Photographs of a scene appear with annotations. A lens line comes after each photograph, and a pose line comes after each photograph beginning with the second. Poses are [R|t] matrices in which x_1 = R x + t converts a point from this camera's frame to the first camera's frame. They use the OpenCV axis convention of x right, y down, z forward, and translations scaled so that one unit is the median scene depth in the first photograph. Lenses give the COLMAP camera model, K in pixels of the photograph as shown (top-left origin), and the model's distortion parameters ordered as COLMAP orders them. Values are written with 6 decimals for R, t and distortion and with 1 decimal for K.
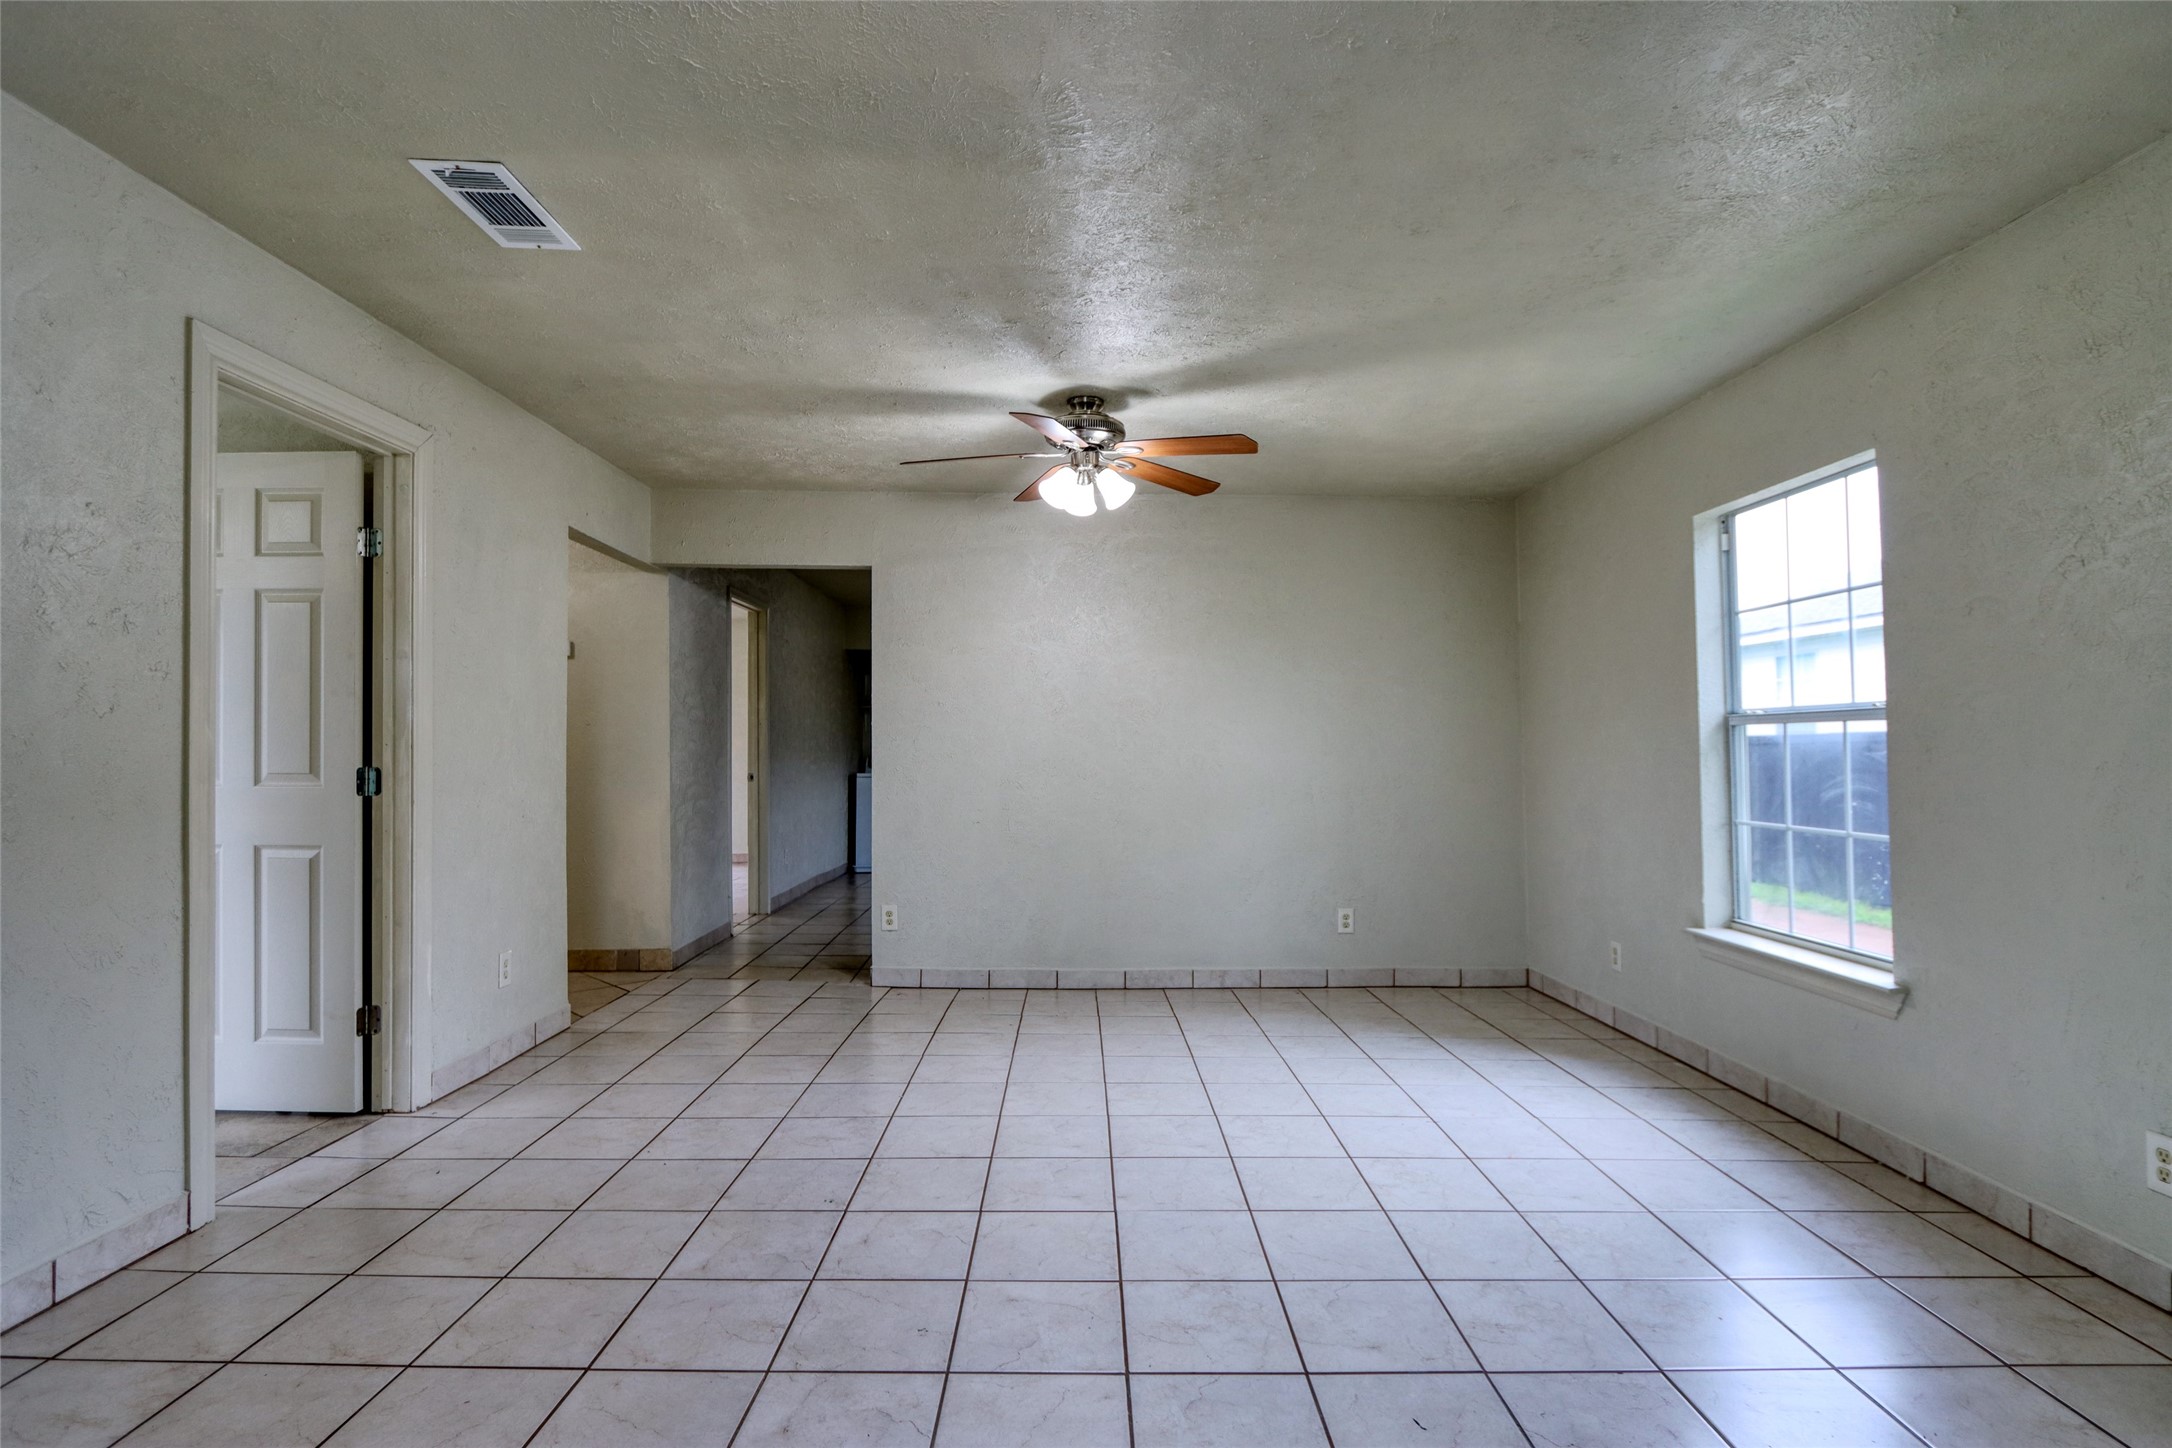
lens RADIAL K [[1080.2, 0, 1096.1], [0, 1080.2, 745.1], [0, 0, 1]] dist [-0.002456, 0.000463]
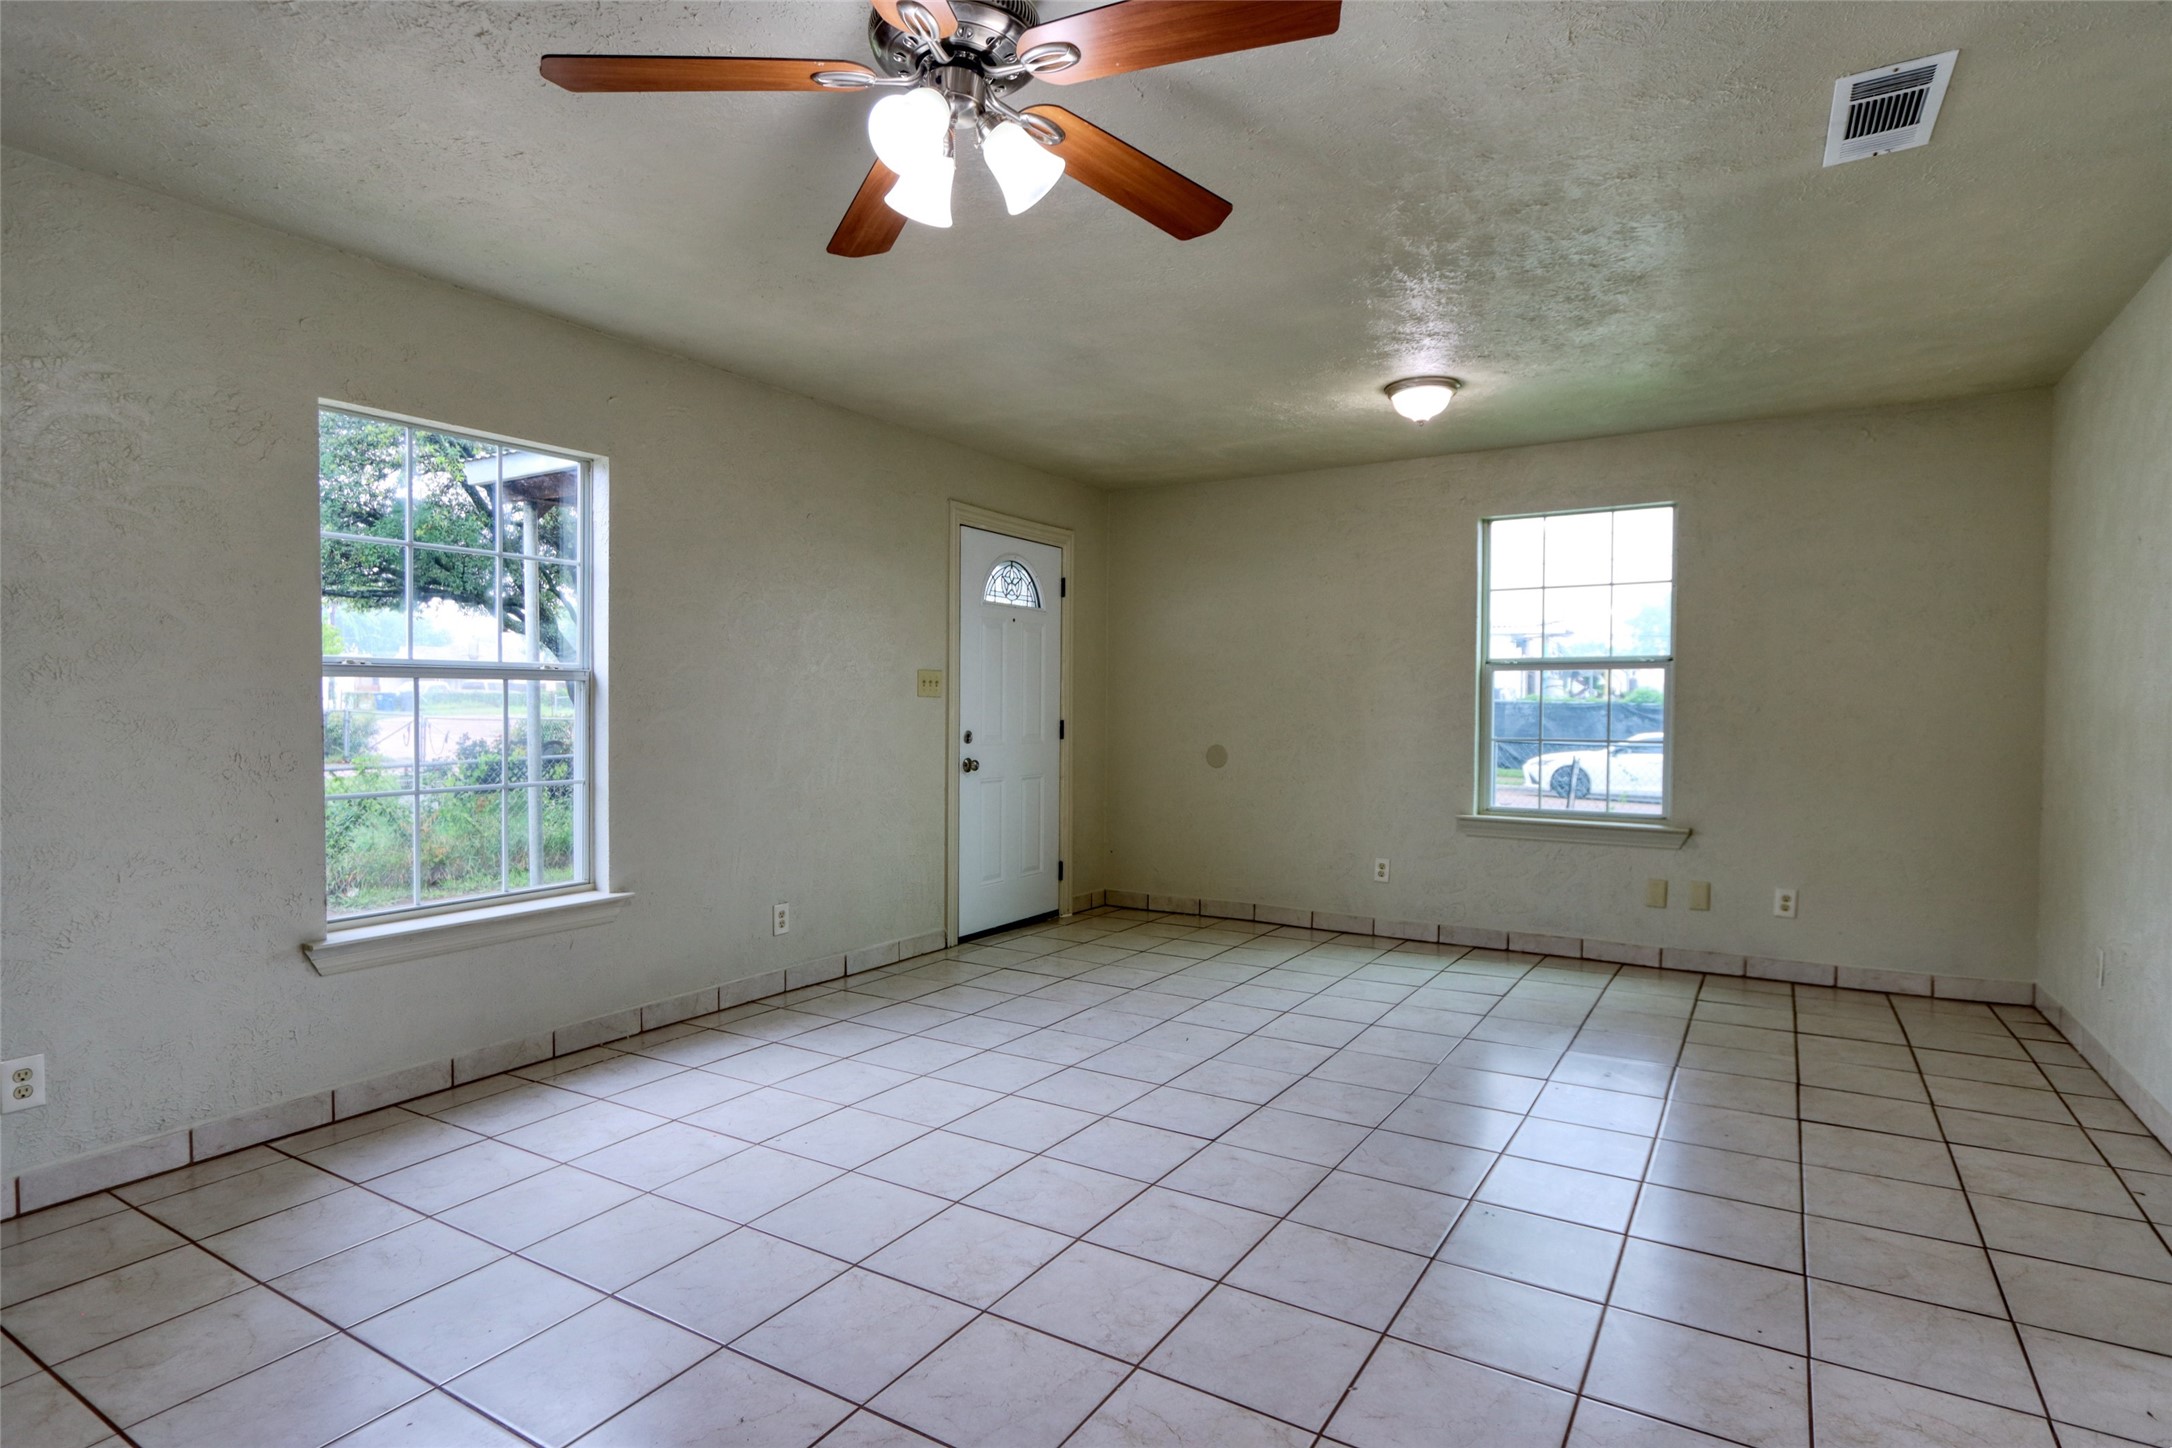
lens RADIAL K [[1134.0, 0, 1086.0], [0, 1134.0, 724.0], [0, 0, 1]] dist [-0.001372, 0.001533]
pose [[-0.842375, -0.015560, 0.538667, -0.386476], [-0.007453, 0.999824, 0.017225, -0.001888], [-0.538840, 0.010495, -0.842343, 1.631813]]
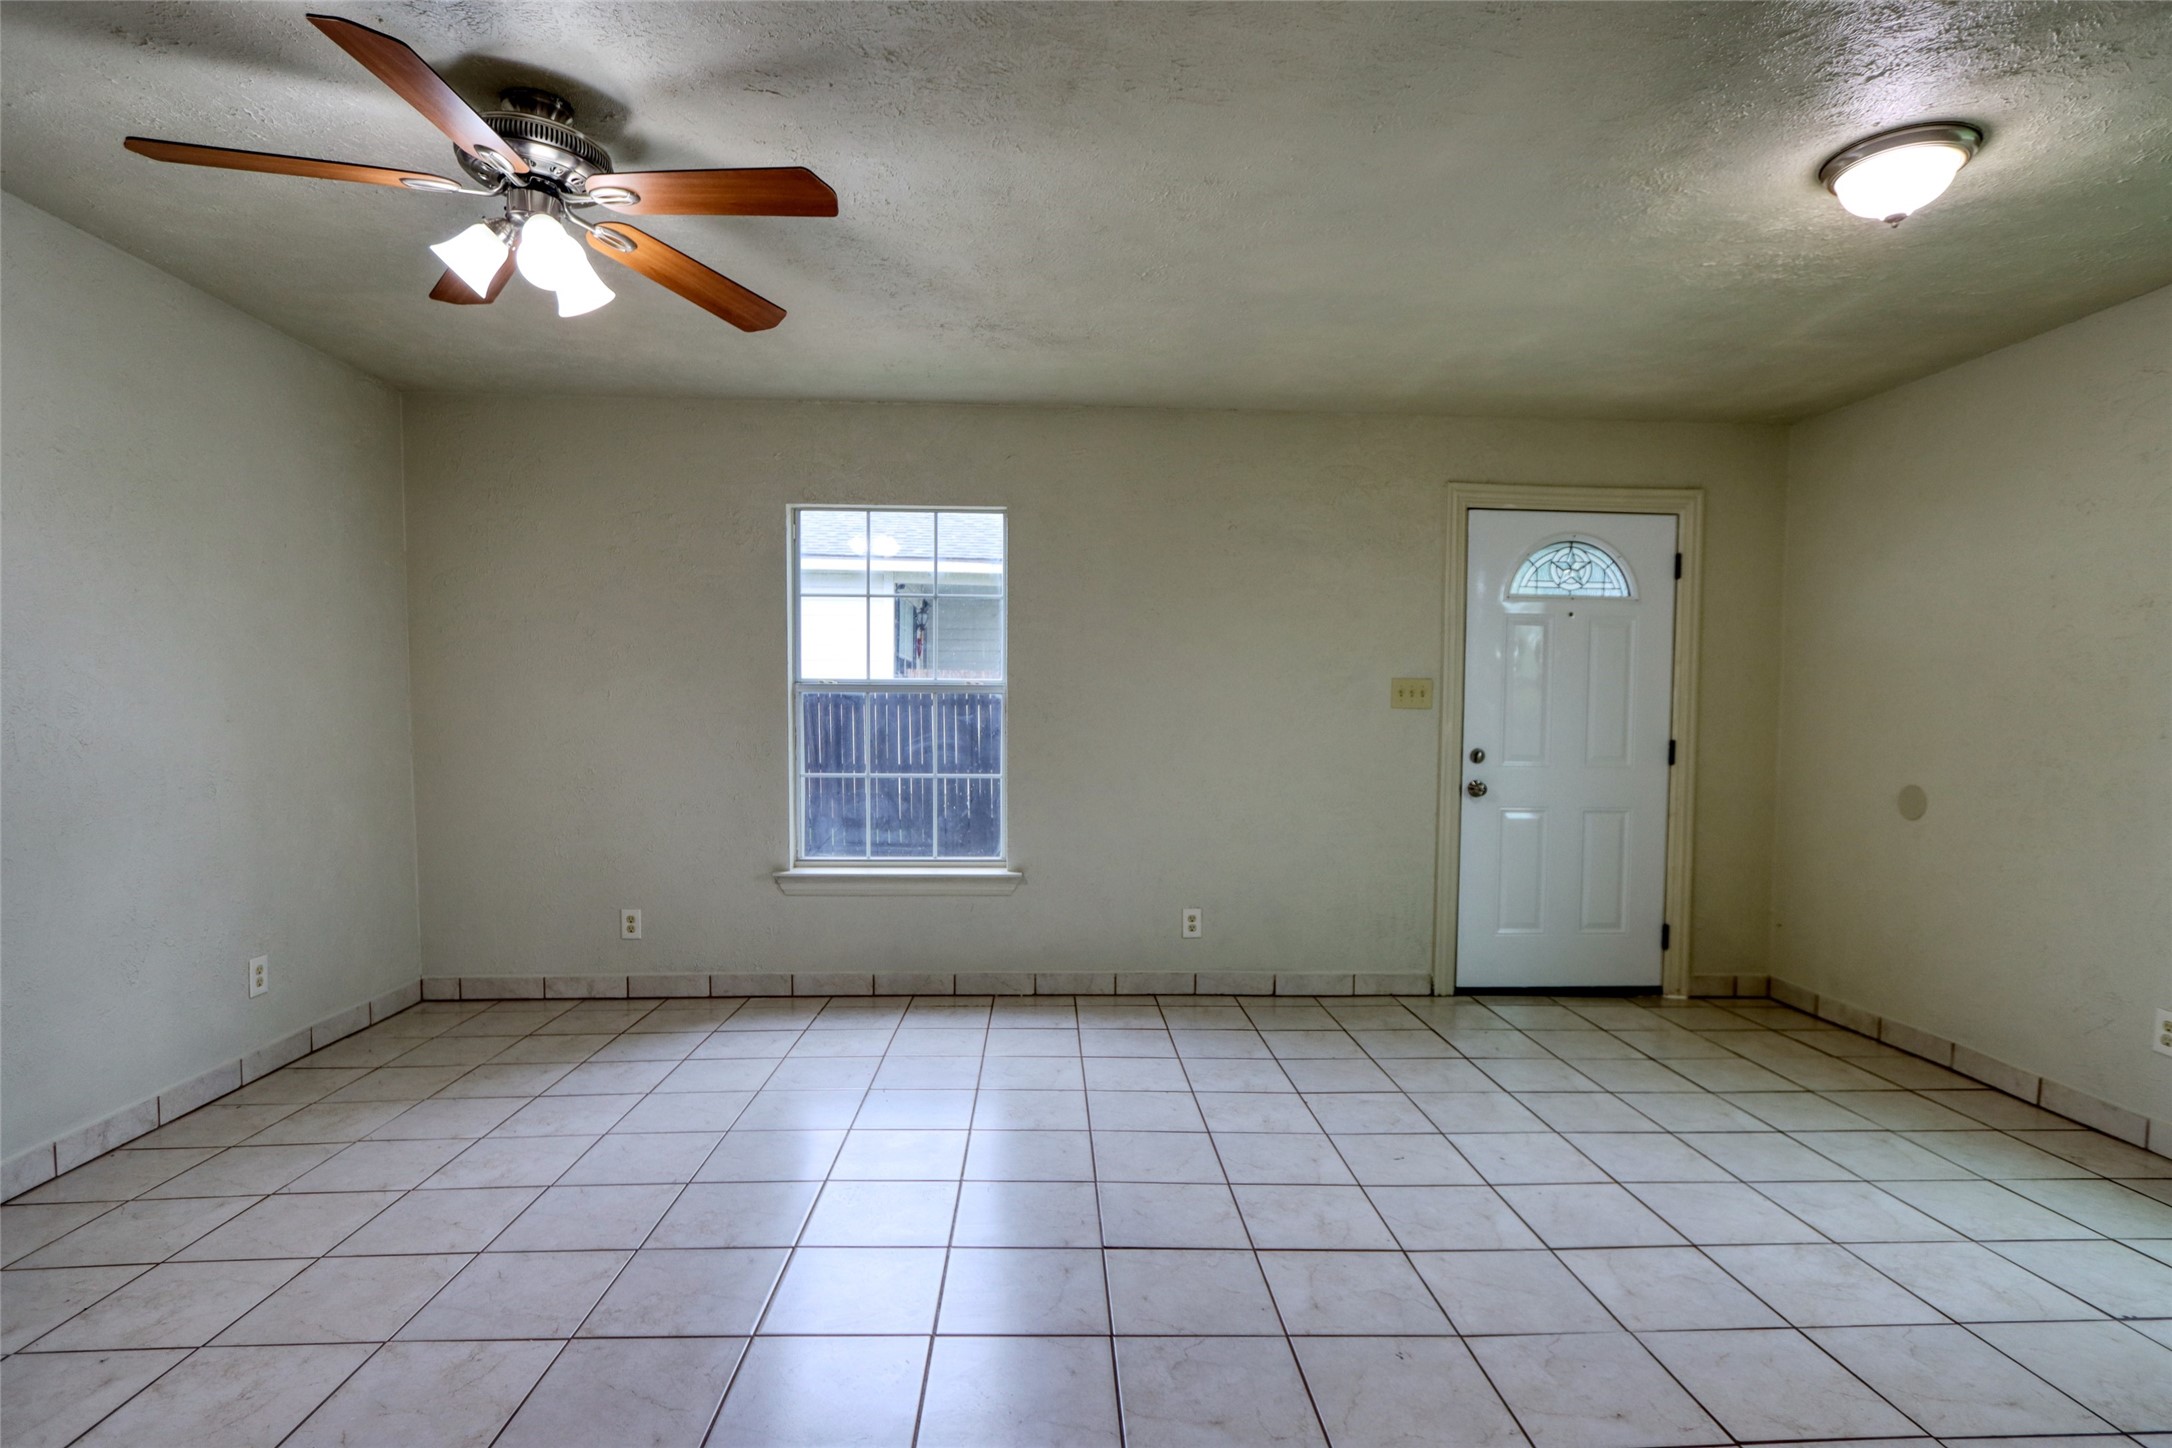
lens RADIAL K [[1085.3, 0, 1094.5], [0, 1085.3, 740.9], [0, 0, 1]] dist [-0.011550, 0.002325]
pose [[-0.030630, -0.030145, 0.999076, -0.687959], [-0.012811, 0.999475, 0.029764, -0.006391], [-0.999449, -0.011888, -0.031000, 0.838965]]
